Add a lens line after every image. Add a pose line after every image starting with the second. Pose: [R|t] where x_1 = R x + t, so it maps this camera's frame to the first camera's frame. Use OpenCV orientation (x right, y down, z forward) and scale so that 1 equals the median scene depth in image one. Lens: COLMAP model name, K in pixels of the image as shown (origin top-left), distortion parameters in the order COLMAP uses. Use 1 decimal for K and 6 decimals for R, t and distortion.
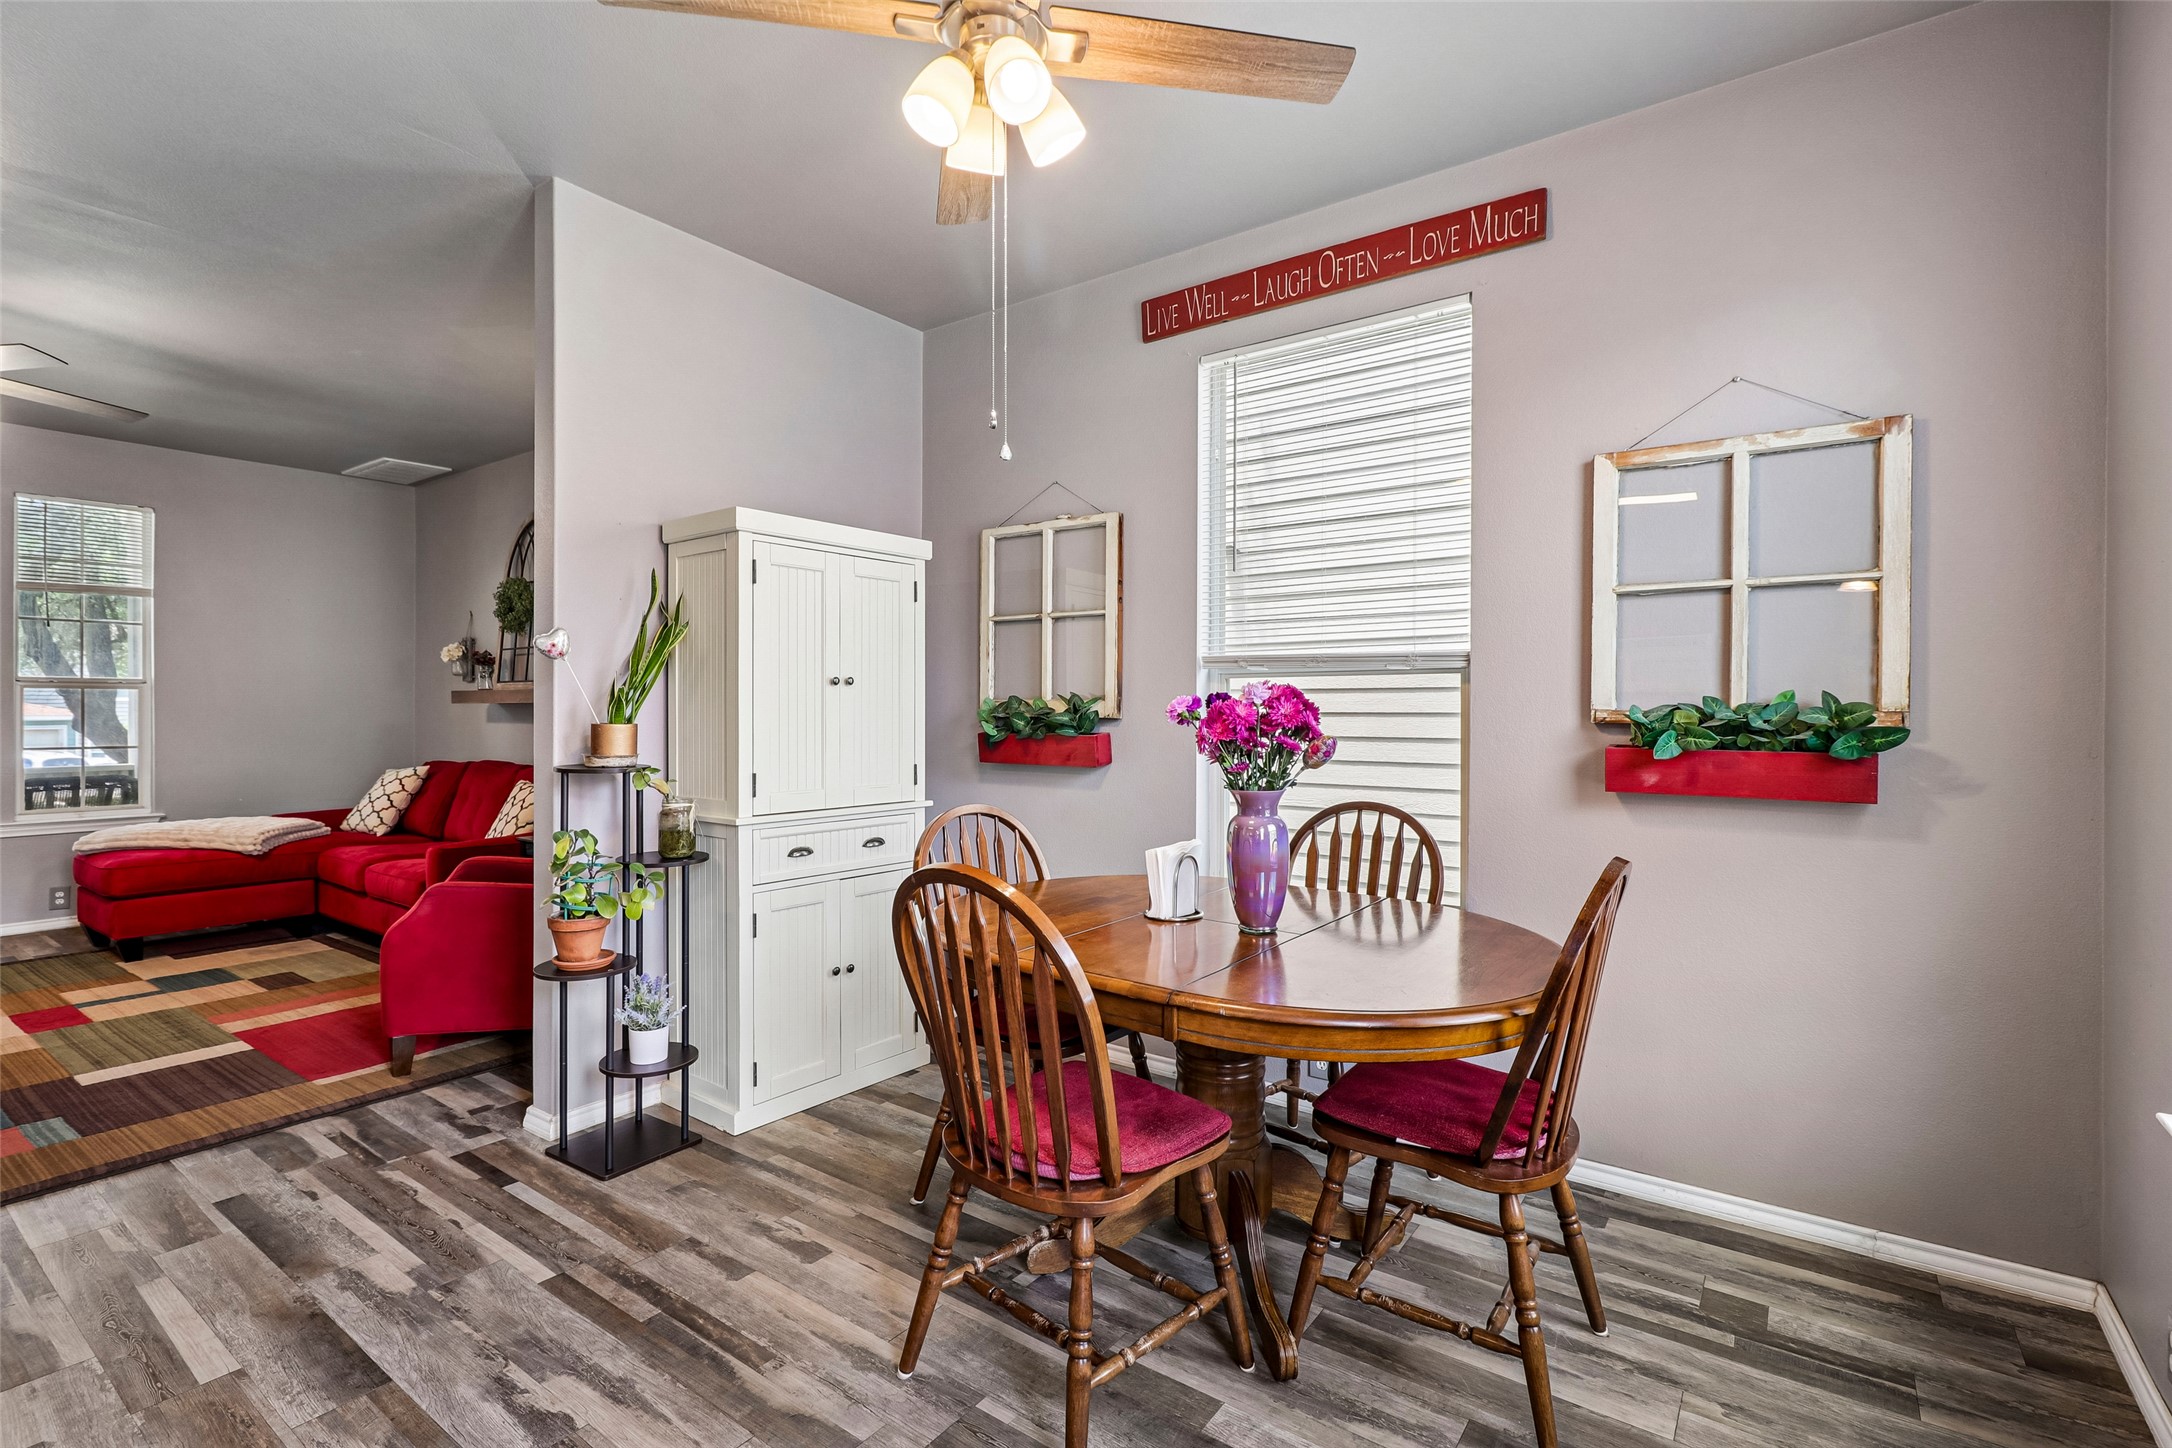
lens RADIAL K [[996.0, 0, 1084.3], [0, 996.0, 717.9], [0, 0, 1]] dist [0.003723, -0.001897]
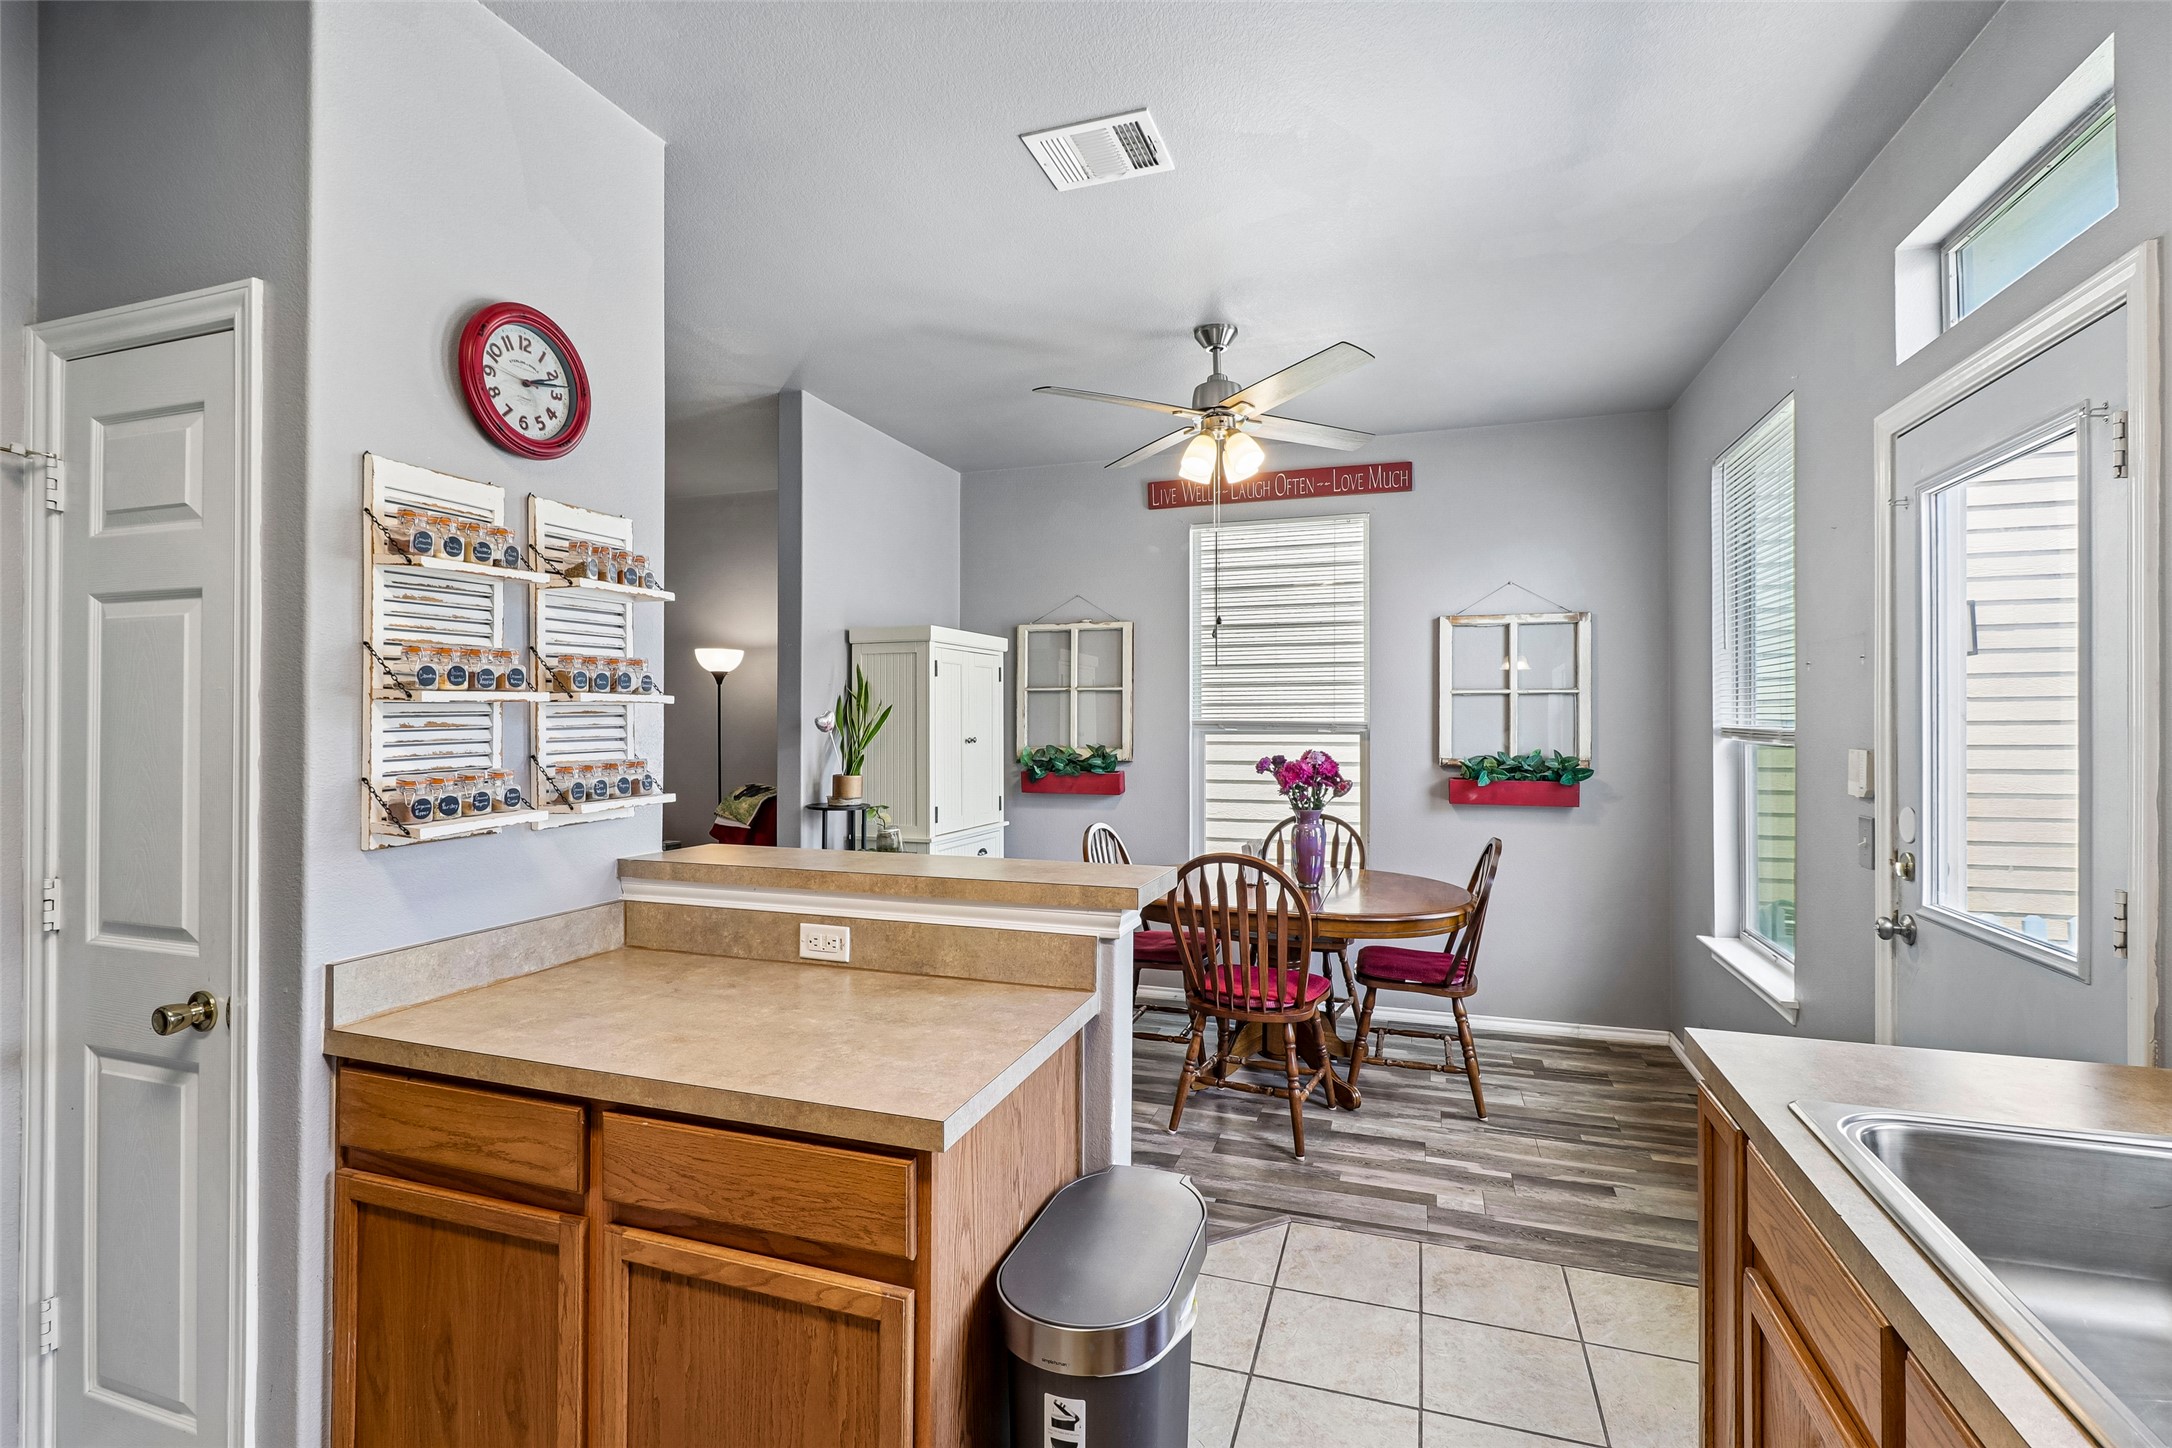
lens RADIAL K [[996.0, 0, 1080.9], [0, 996.0, 719.4], [0, 0, 1]] dist [0.003723, -0.001897]
pose [[0.954221, -0.002925, 0.299087, -0.617549], [0.005324, 0.999960, -0.007209, -0.065470], [-0.299054, 0.008471, 0.954199, -0.497696]]
